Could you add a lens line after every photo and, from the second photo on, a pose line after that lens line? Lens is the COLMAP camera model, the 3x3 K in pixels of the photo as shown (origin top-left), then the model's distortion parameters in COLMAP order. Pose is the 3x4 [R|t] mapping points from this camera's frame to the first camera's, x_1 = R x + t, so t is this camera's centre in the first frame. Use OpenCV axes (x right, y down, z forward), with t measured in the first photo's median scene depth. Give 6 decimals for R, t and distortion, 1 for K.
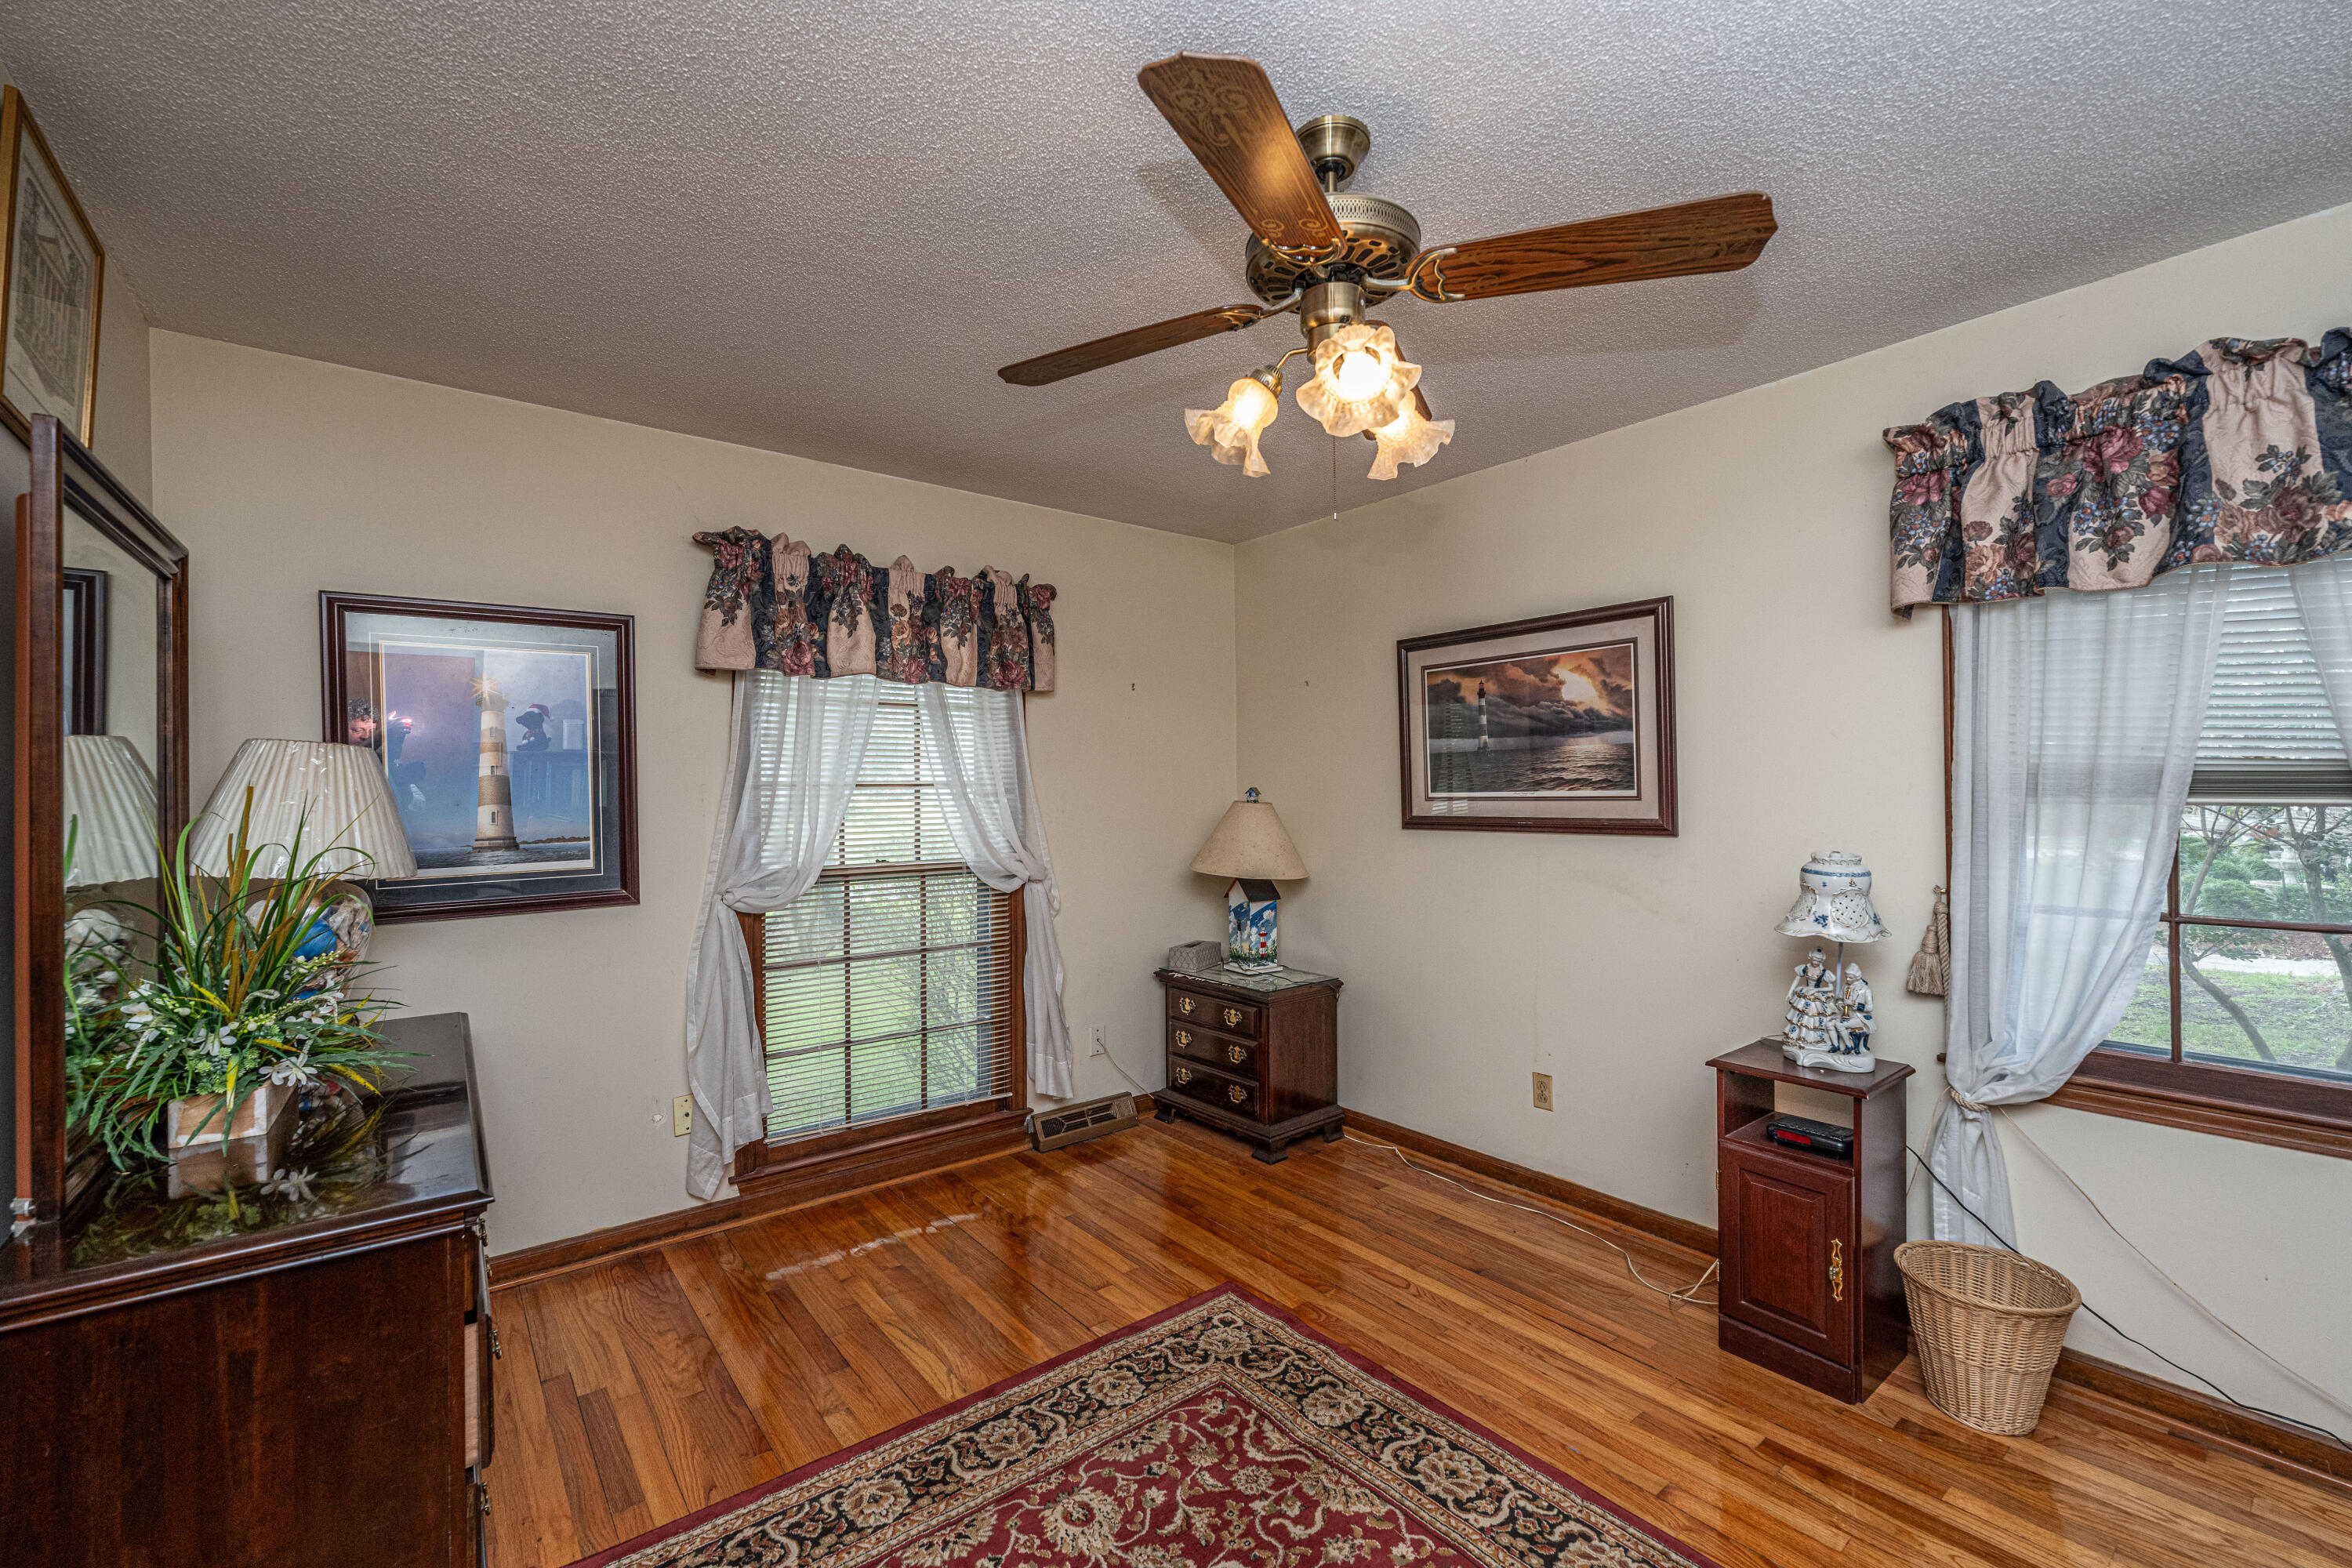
lens RADIAL K [[926.4, 0, 1178.8], [0, 926.4, 787.7], [0, 0, 1]] dist [-0.000935, -0.000030]
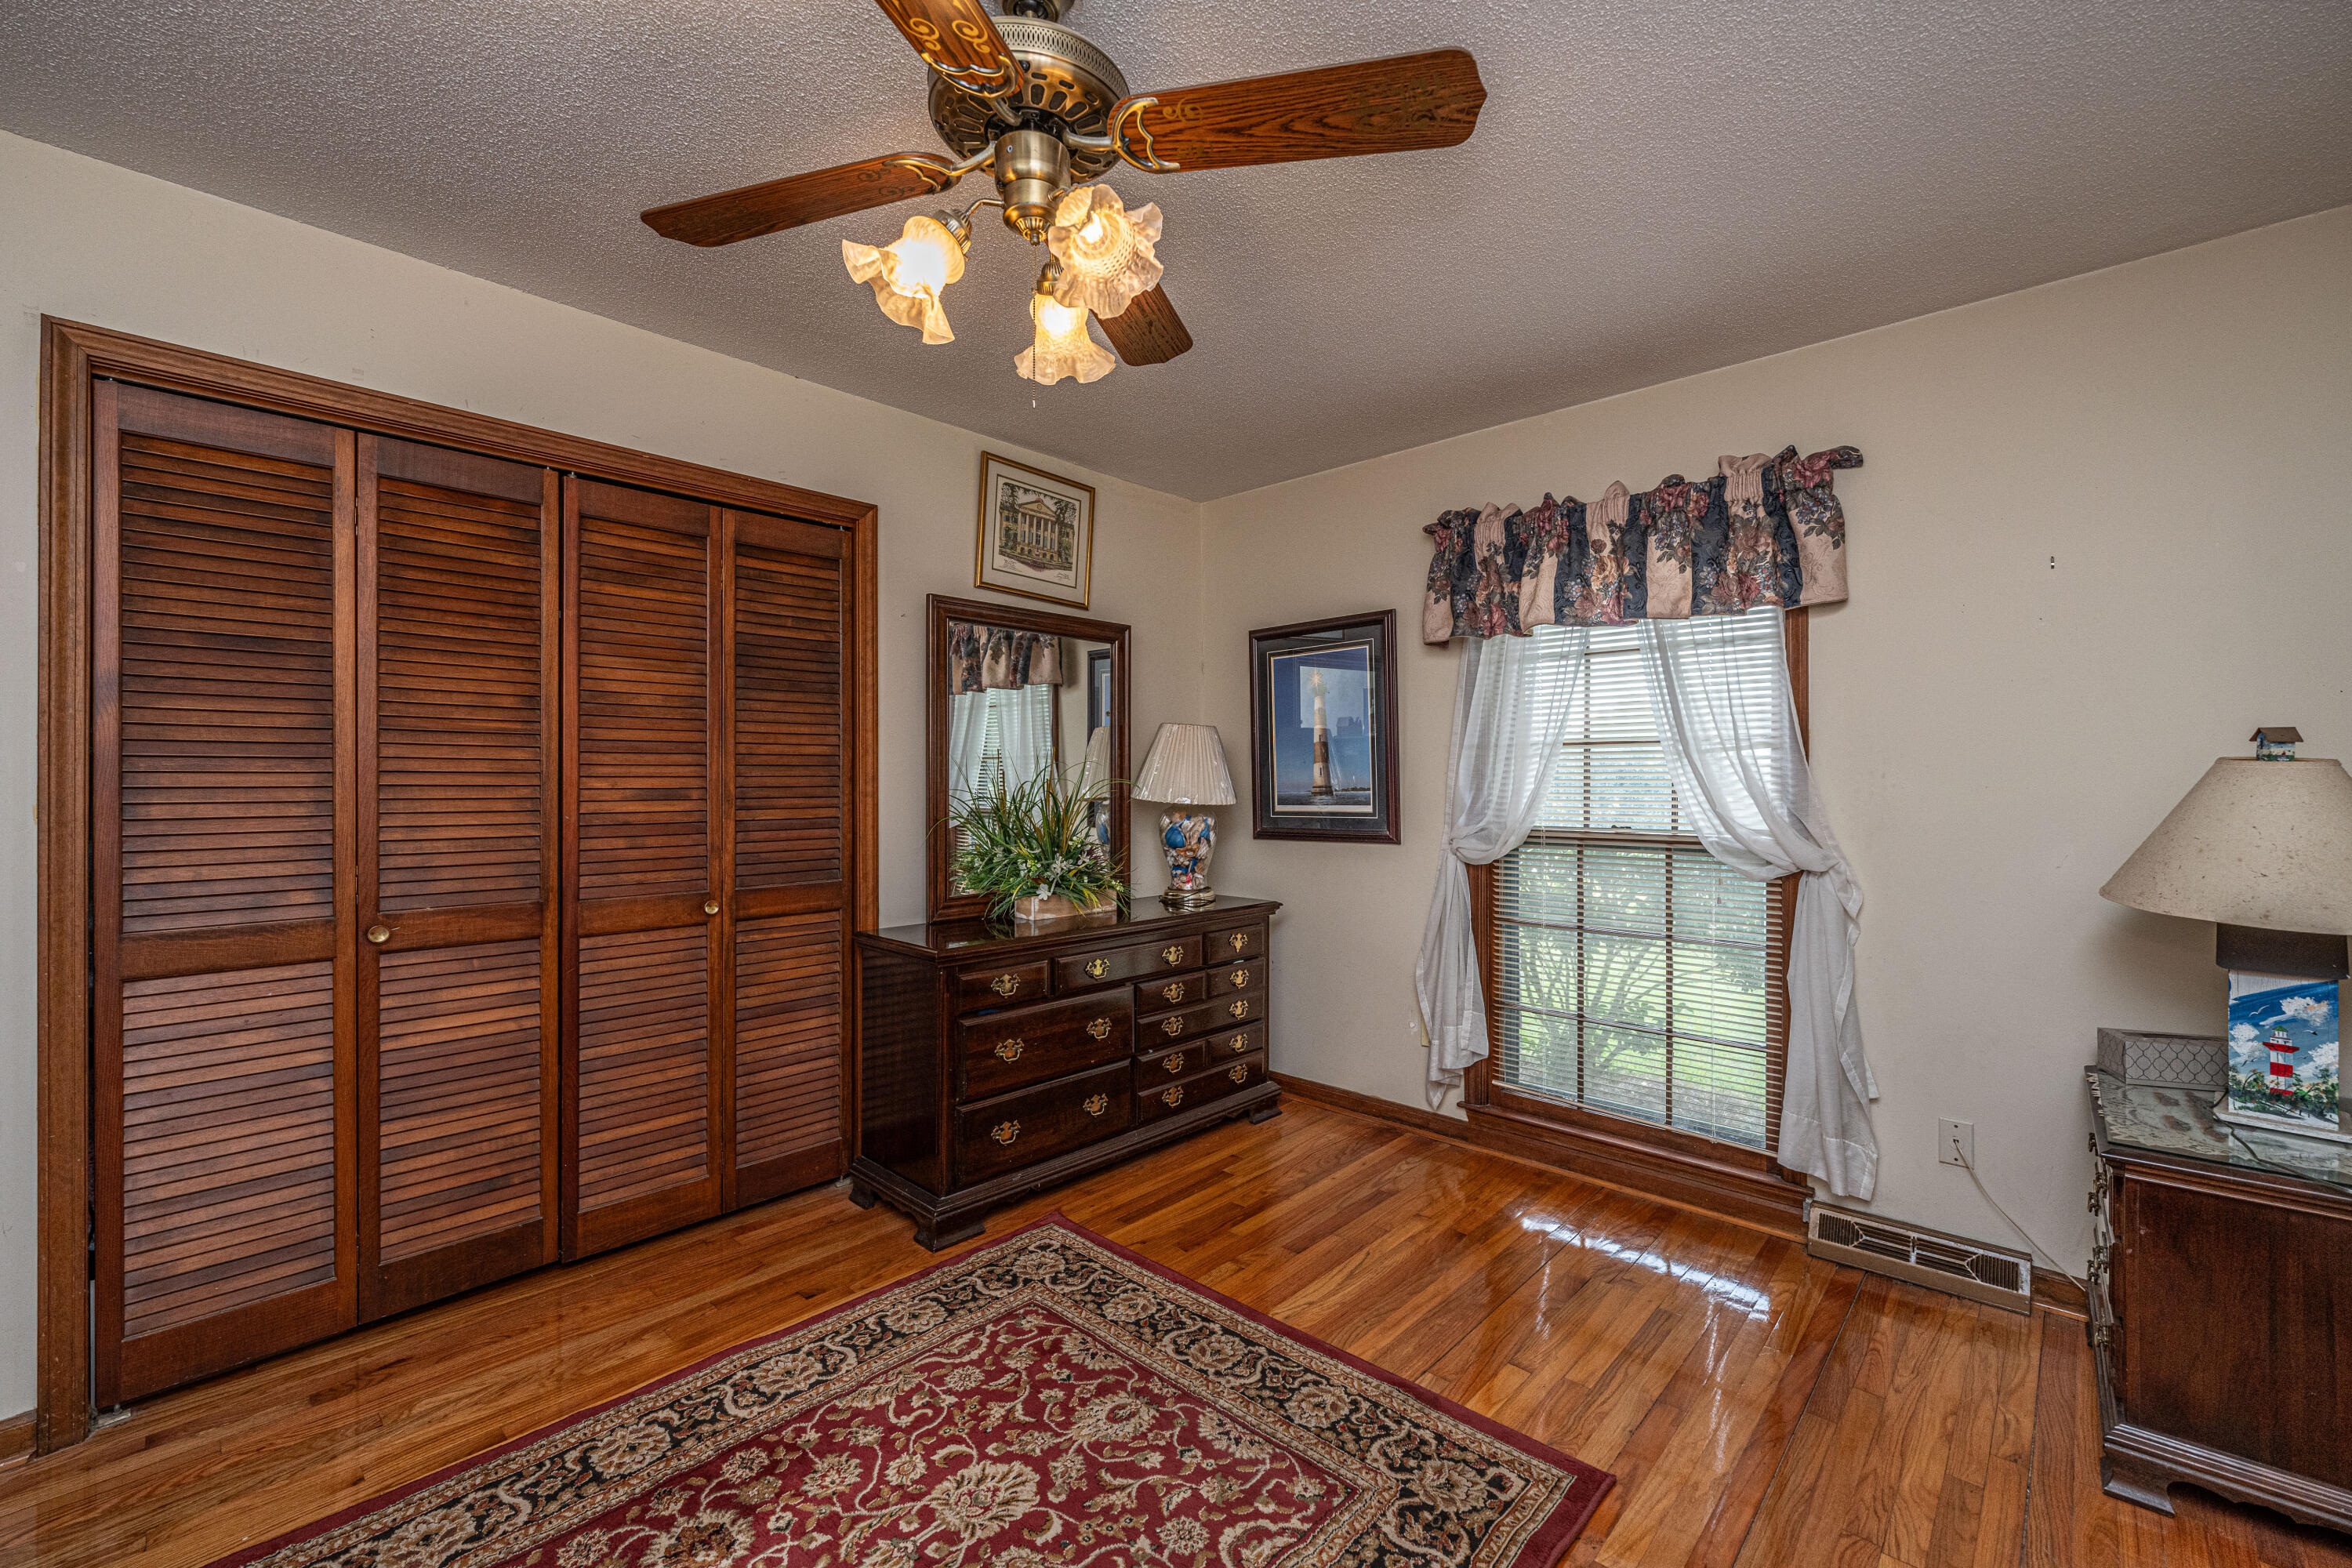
lens RADIAL K [[964.0, 0, 1296.1], [0, 964.0, 775.2], [0, 0, 1]] dist [-0.001266, -0.000064]
pose [[0.219481, 0.003018, -0.975612, 0.613667], [0.002635, 0.999990, 0.003686, 0.028623], [0.975613, -0.003380, 0.219470, 0.577510]]
